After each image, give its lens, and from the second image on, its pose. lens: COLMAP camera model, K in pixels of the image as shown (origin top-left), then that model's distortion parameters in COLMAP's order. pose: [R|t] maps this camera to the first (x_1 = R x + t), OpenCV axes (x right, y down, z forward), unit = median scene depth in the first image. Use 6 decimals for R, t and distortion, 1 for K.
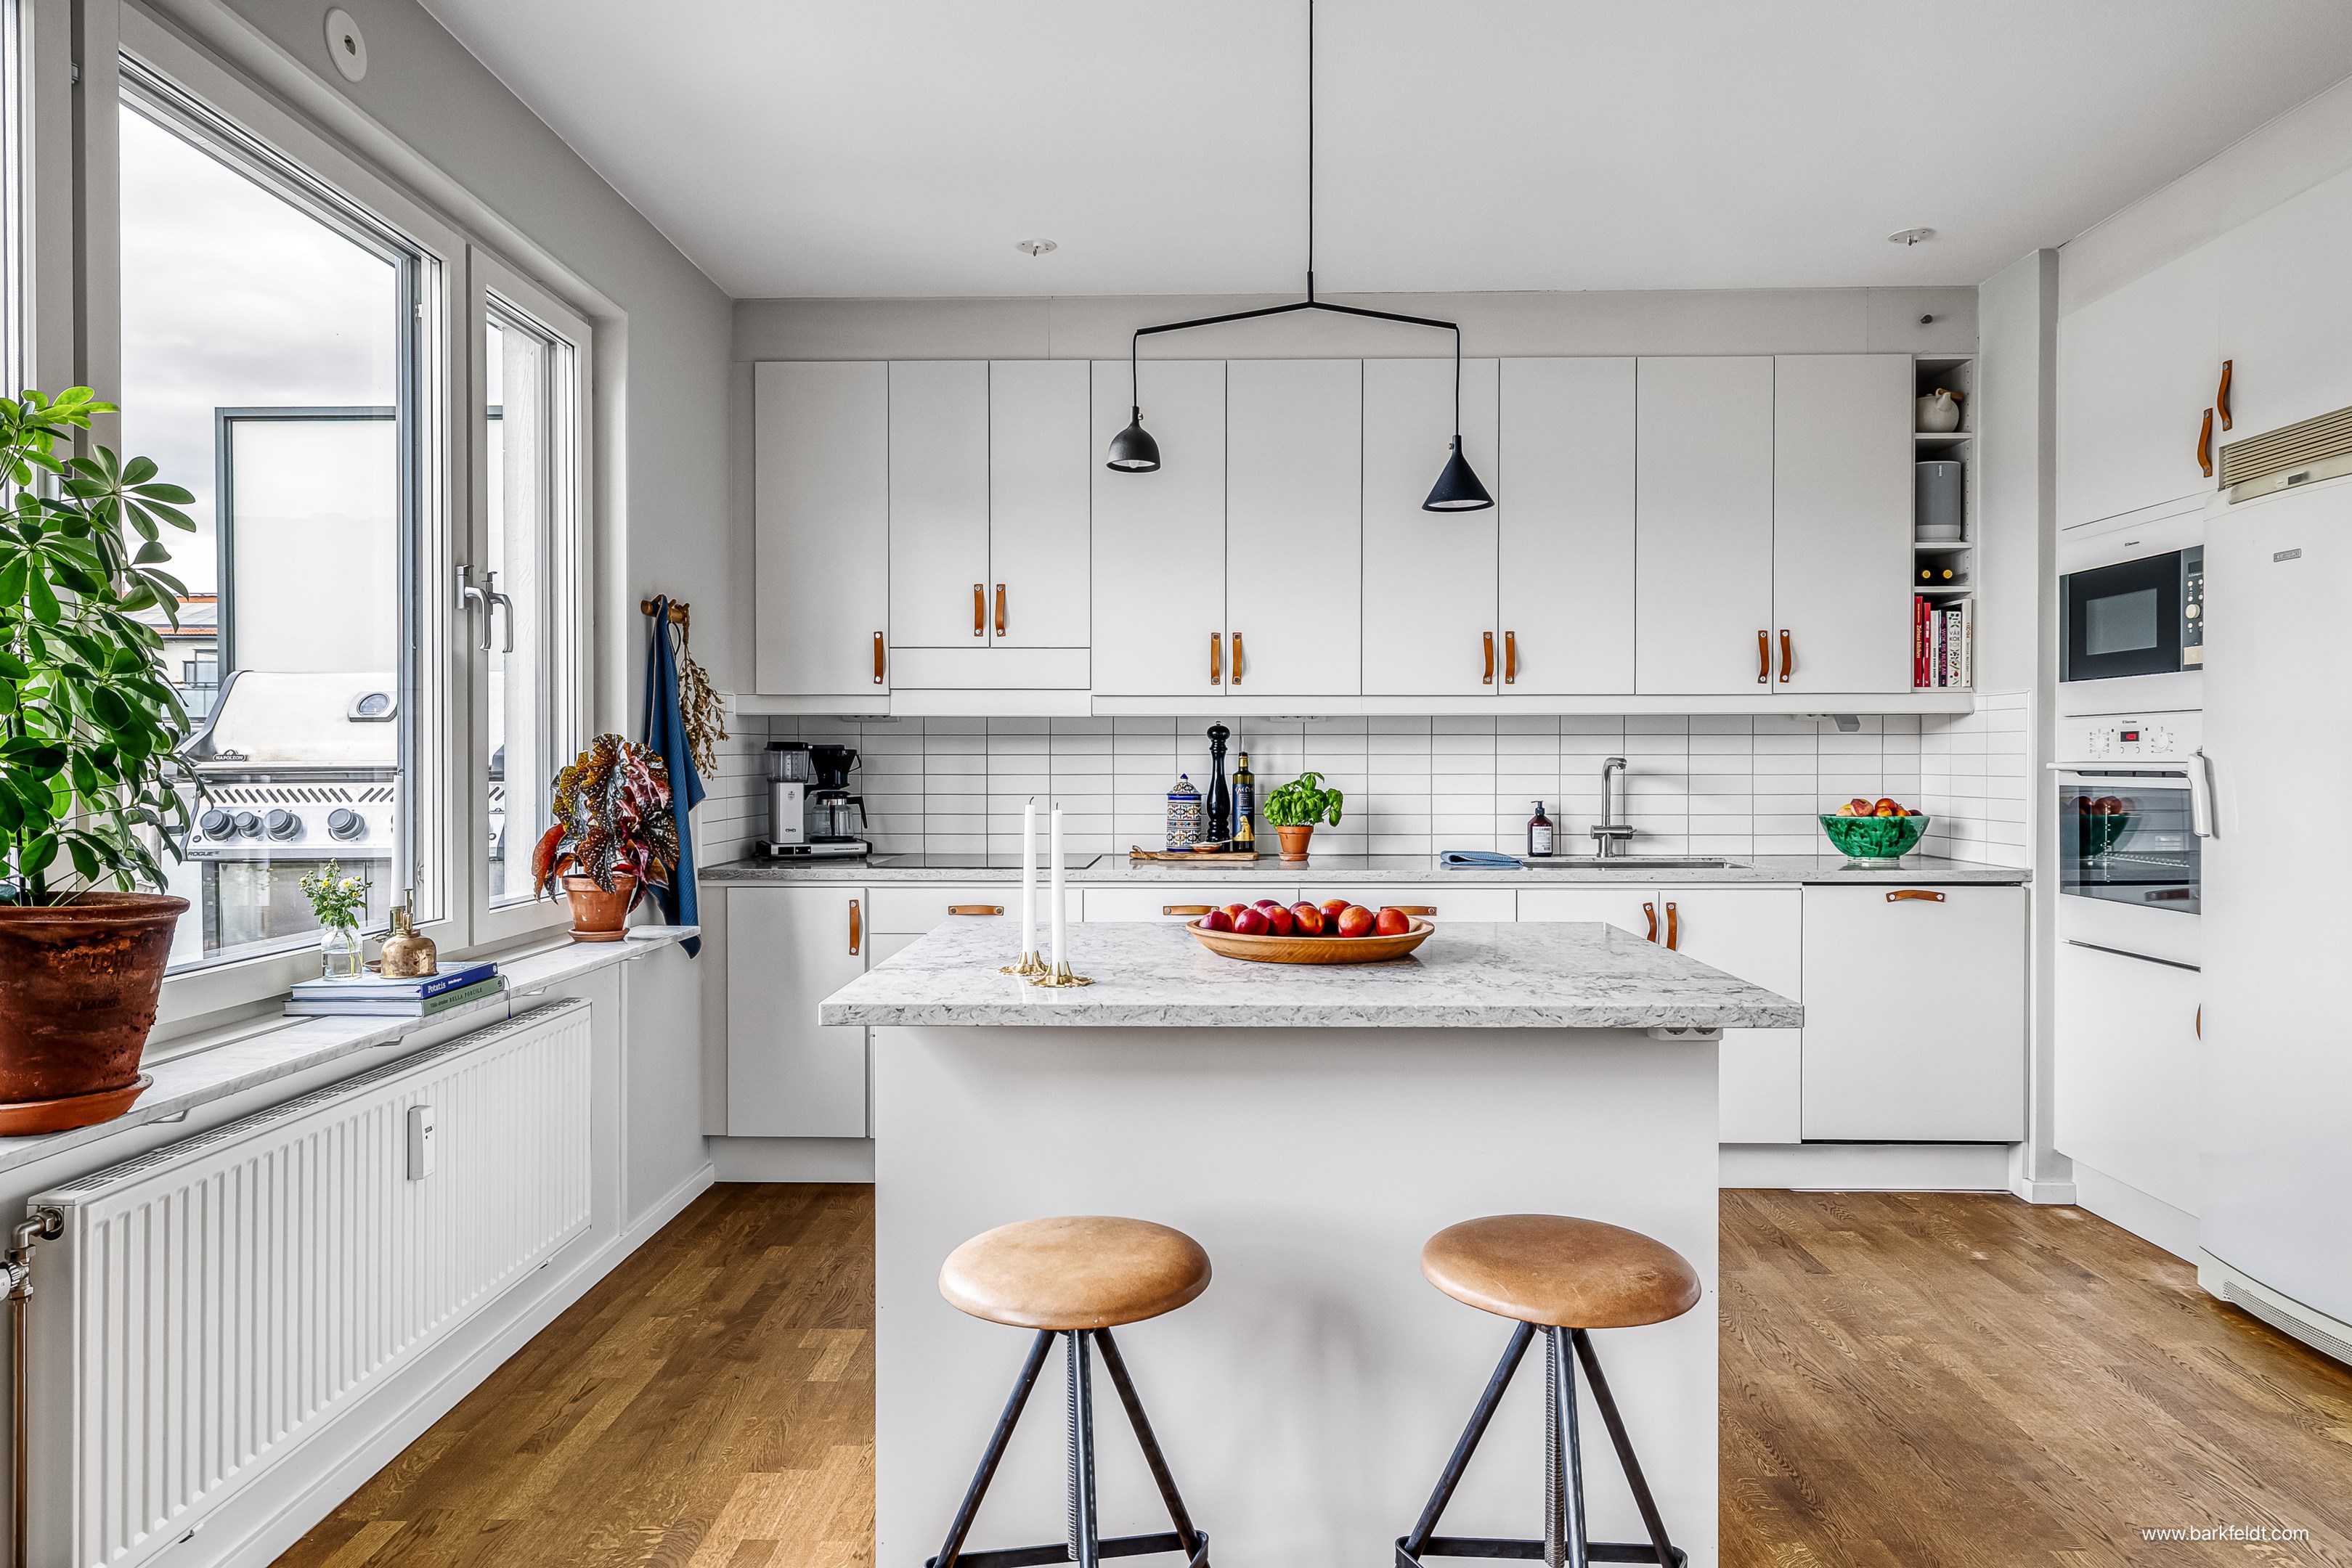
lens RADIAL K [[1415.0, 0, 1175.0], [0, 1415.0, 769.2], [0, 0, 1]] dist [0.002886, 0.000494]
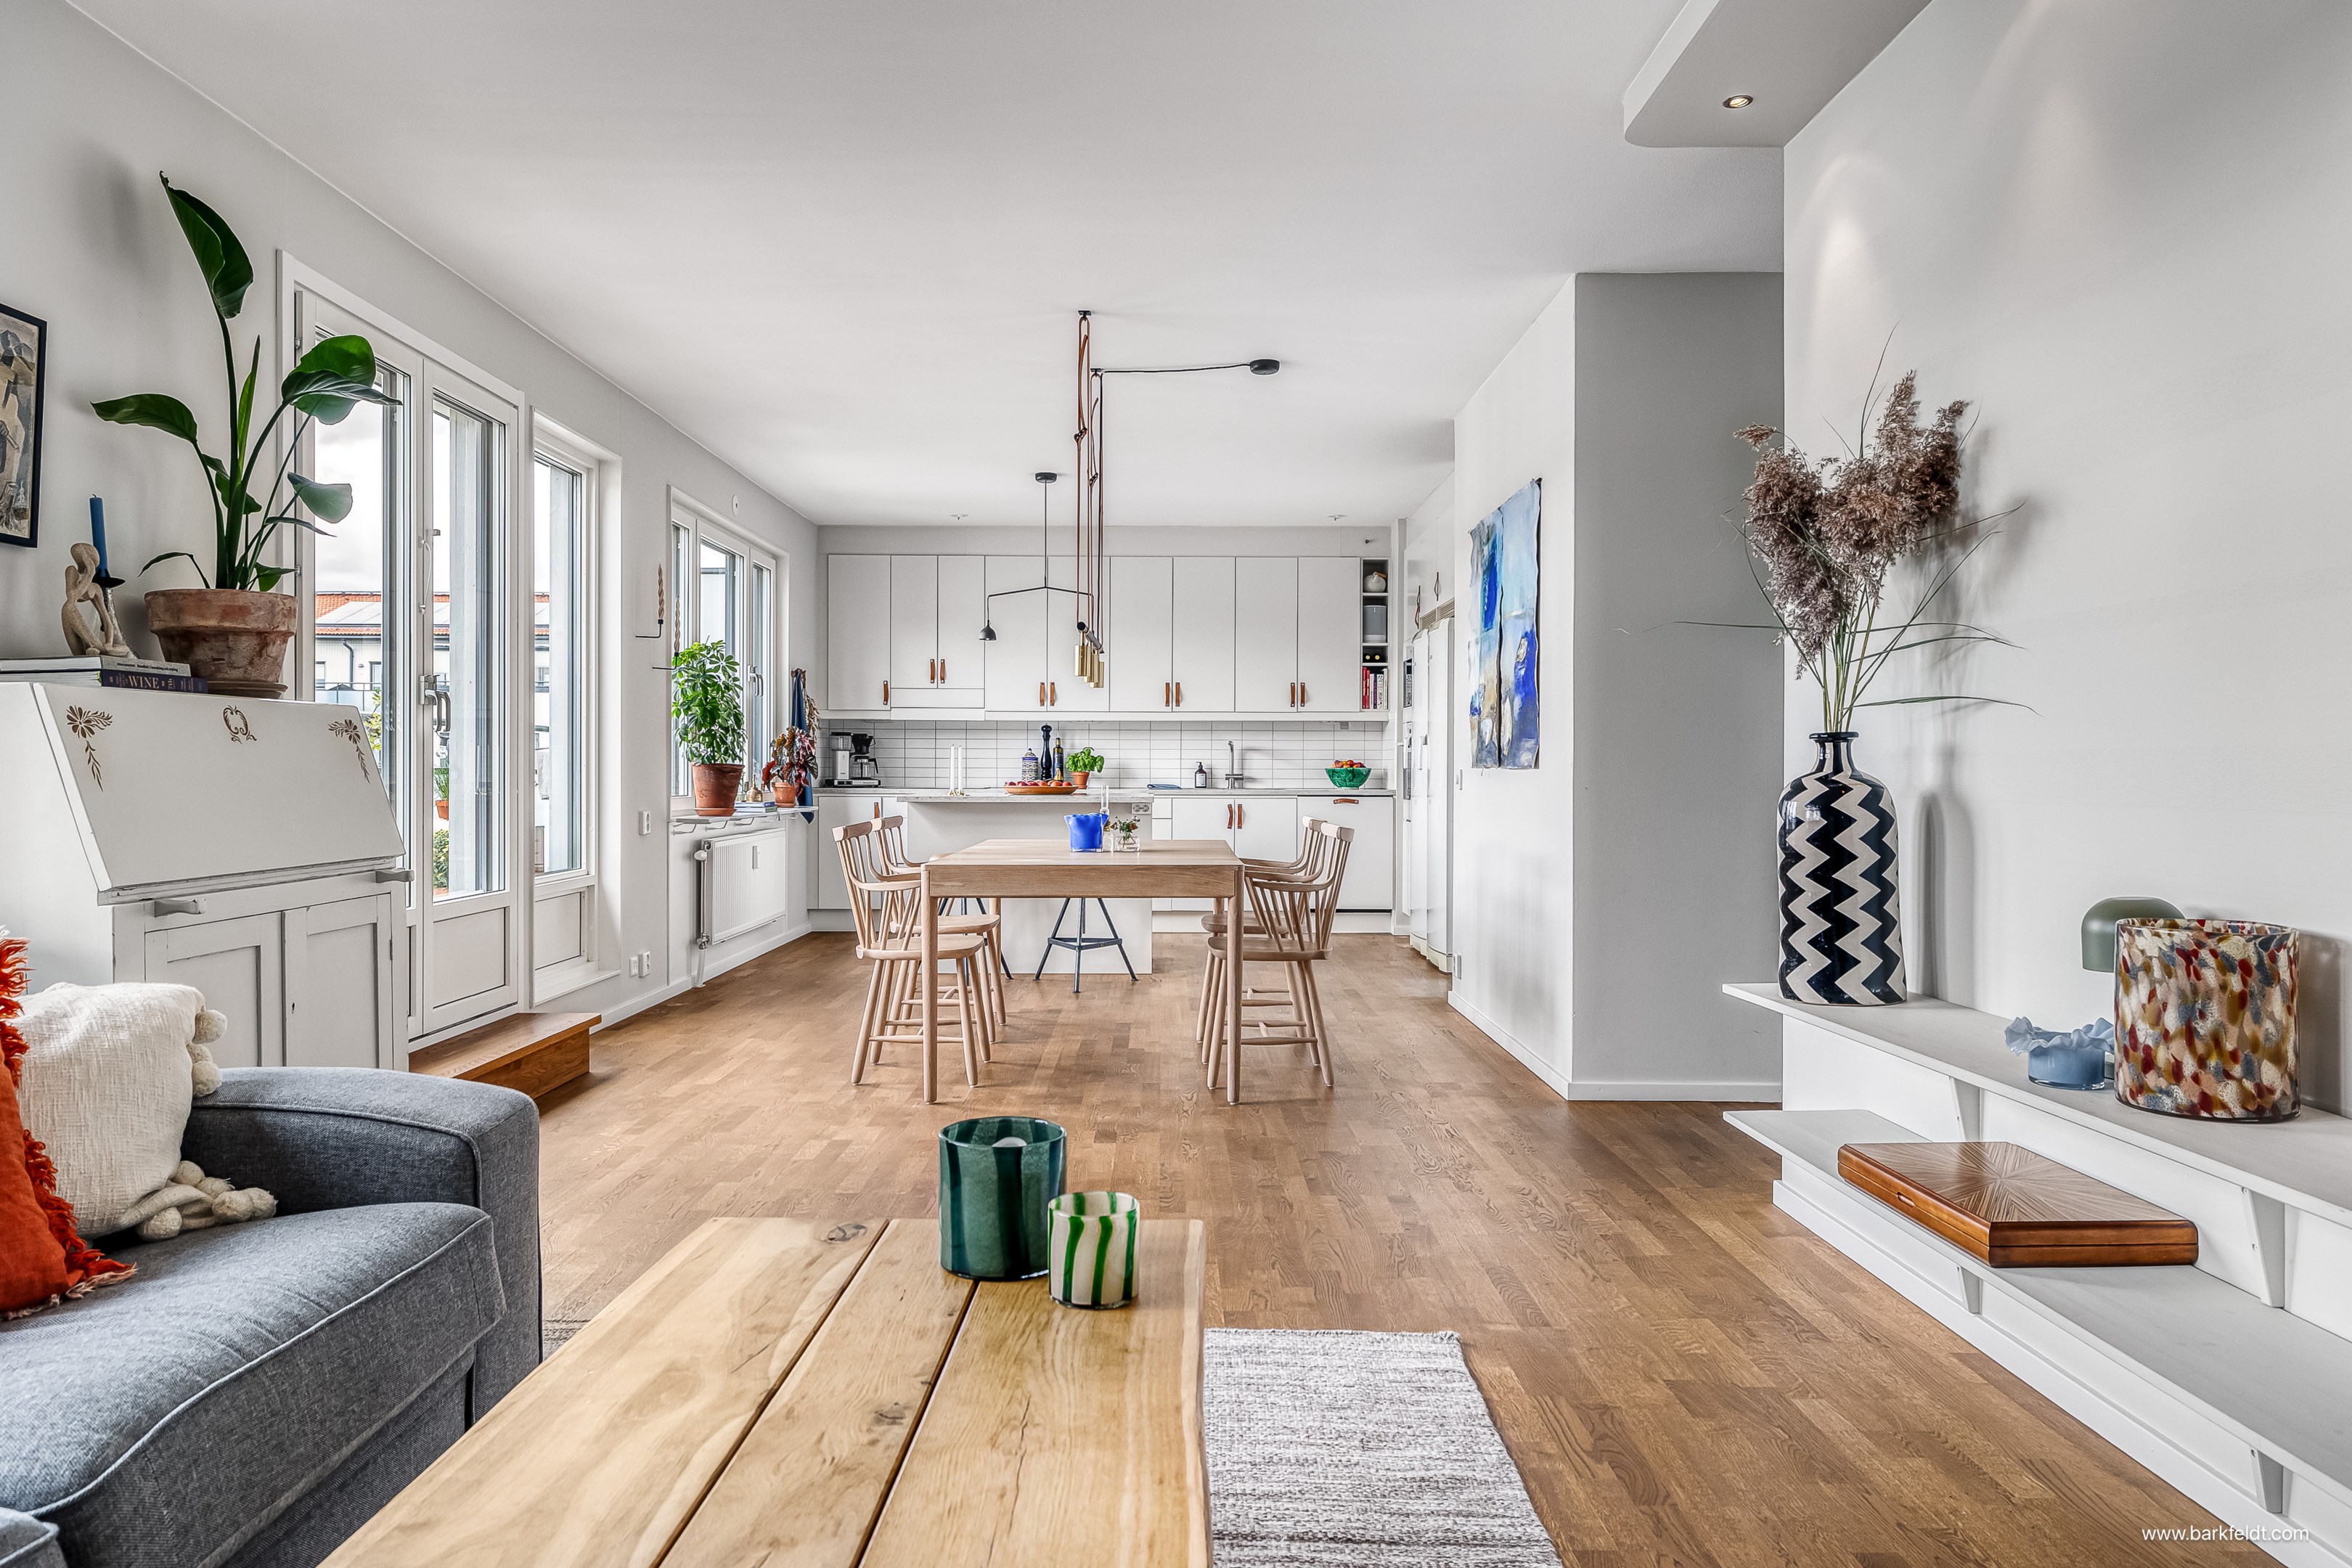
lens RADIAL K [[1549.2, 0, 1176.0], [0, 1549.2, 784.0], [0, 0, 1]] dist [0.005628, 0.002382]
pose [[0.999510, 0.003536, 0.031100, 0.169283], [-0.003664, 0.999985, 0.004073, 0.051743], [-0.031085, -0.004185, 0.999508, -1.457564]]
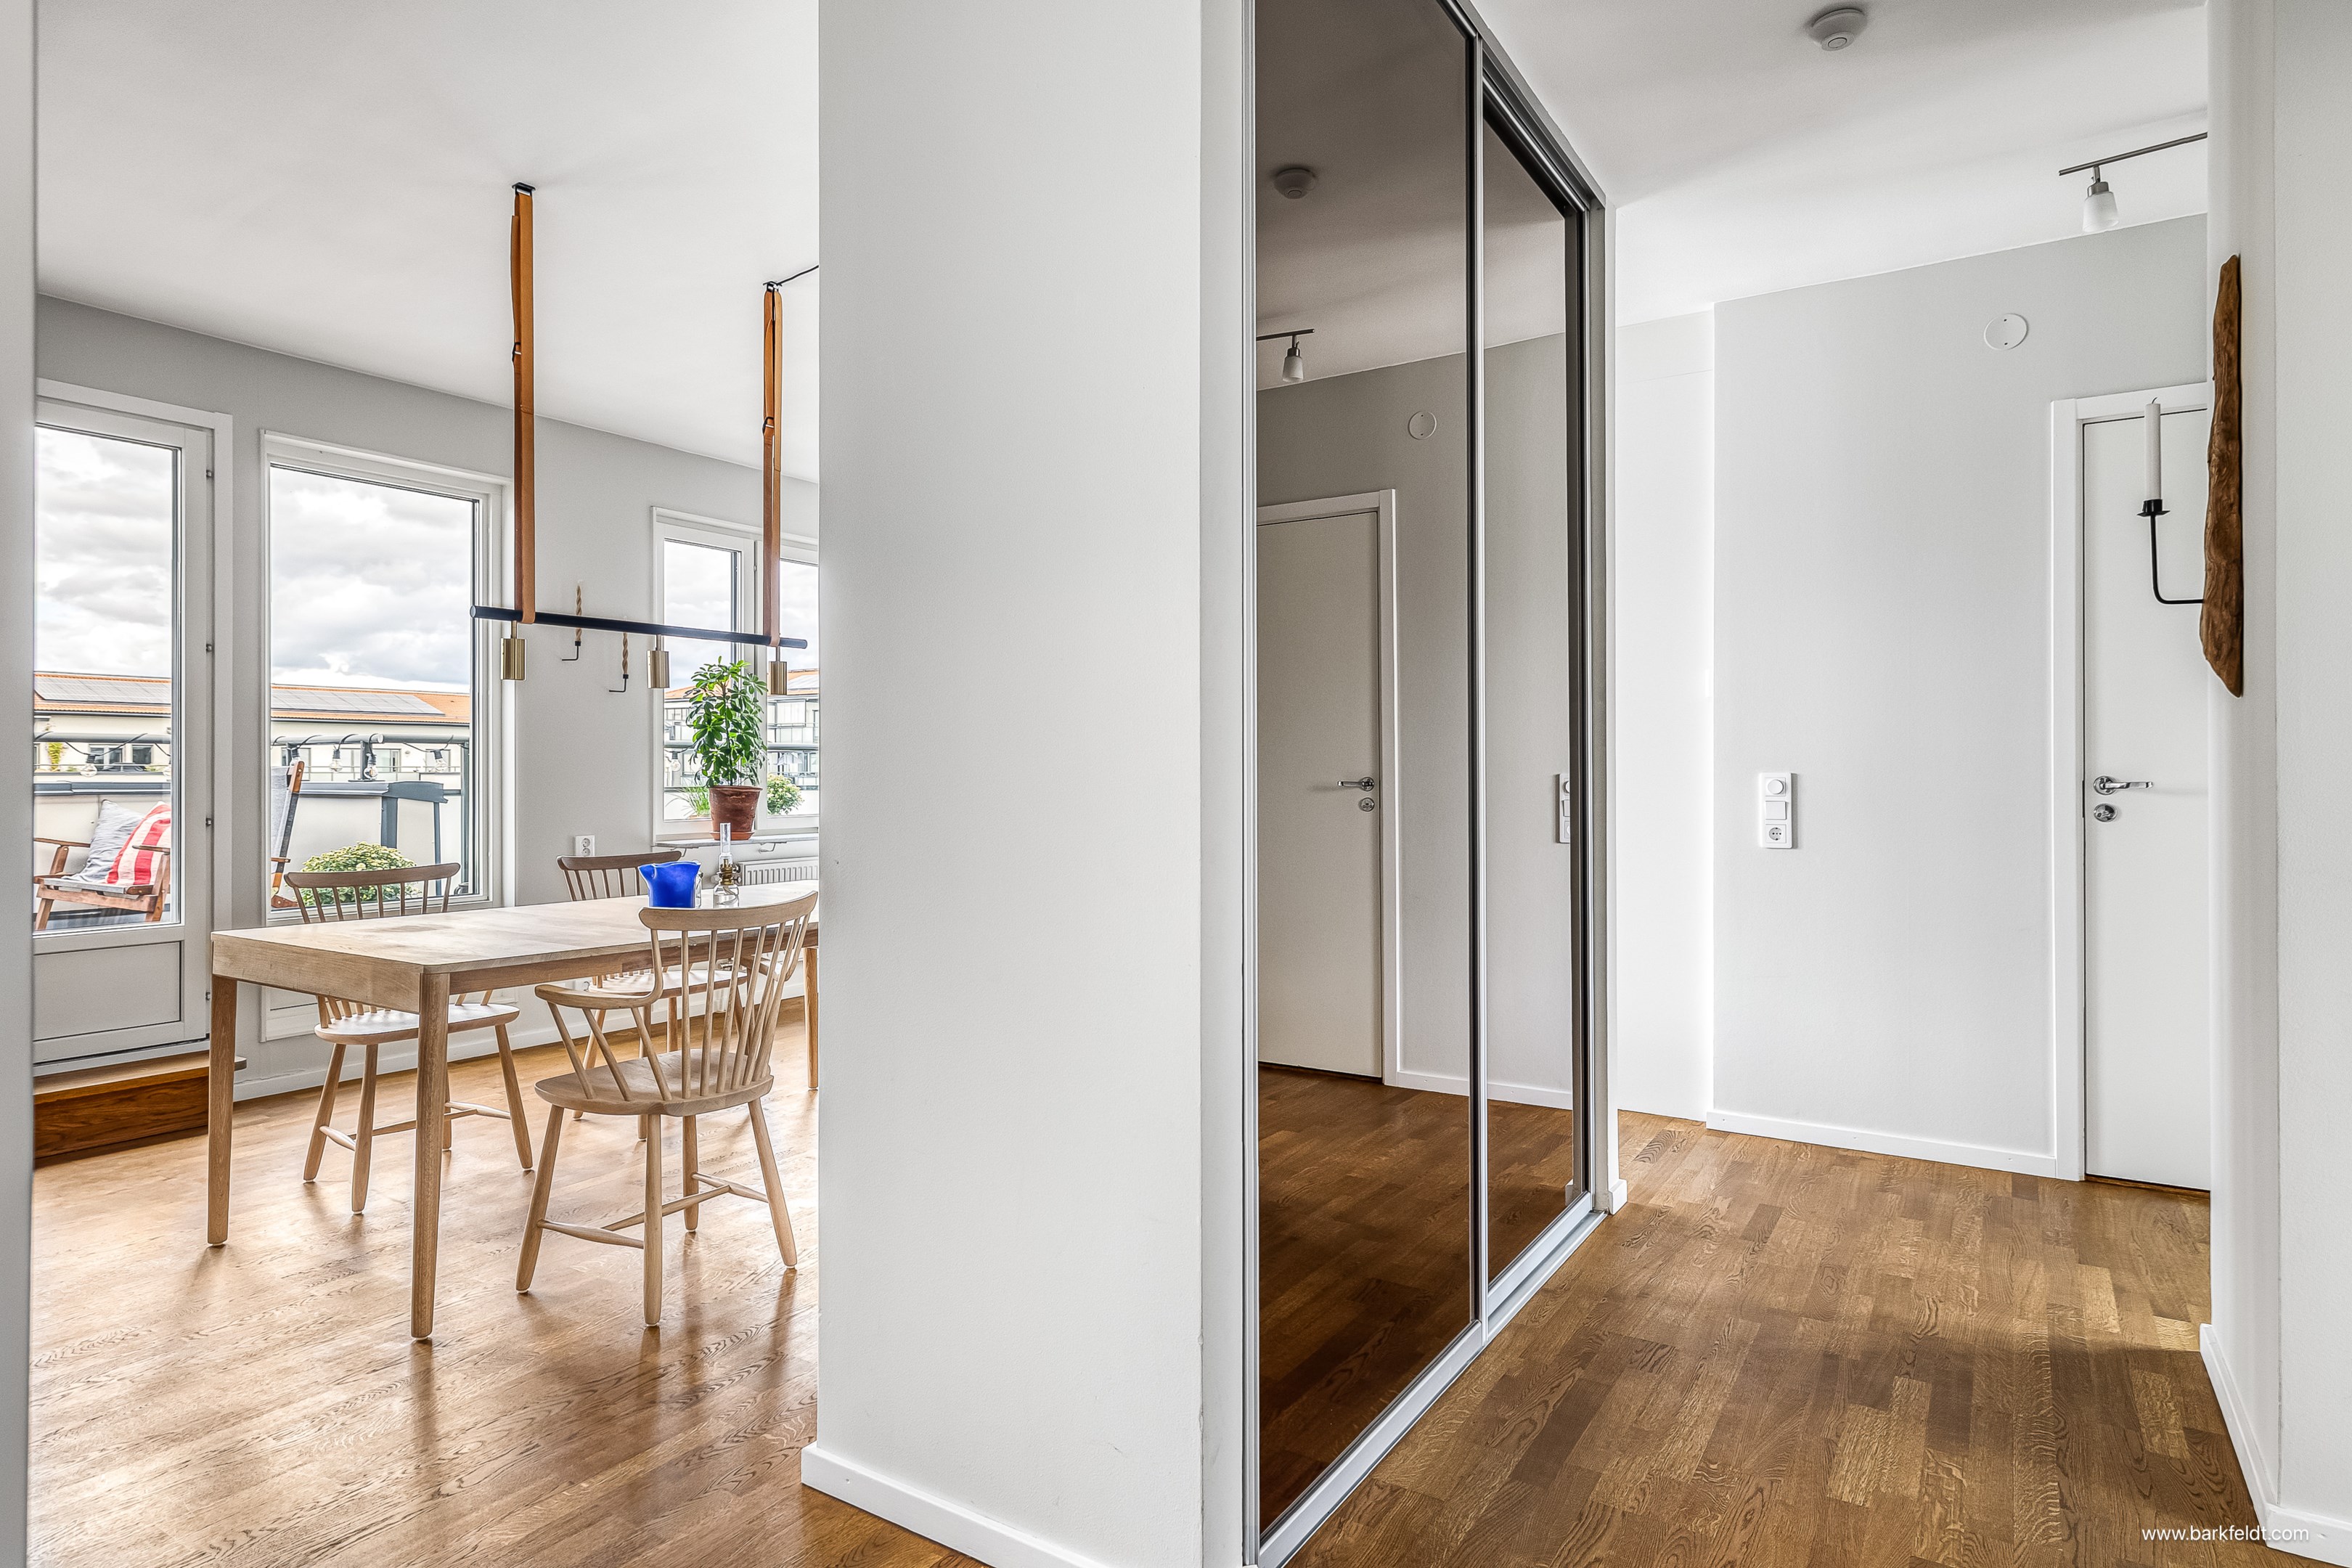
lens RADIAL K [[1288.2, 0, 1176.0], [0, 1288.2, 784.0], [0, 0, 1]] dist [0.005526, -0.000558]
pose [[0.851988, 0.005644, -0.523530, 0.907111], [-0.002733, 0.999976, 0.006334, 0.023116], [0.523553, -0.003966, 0.851984, -0.608265]]
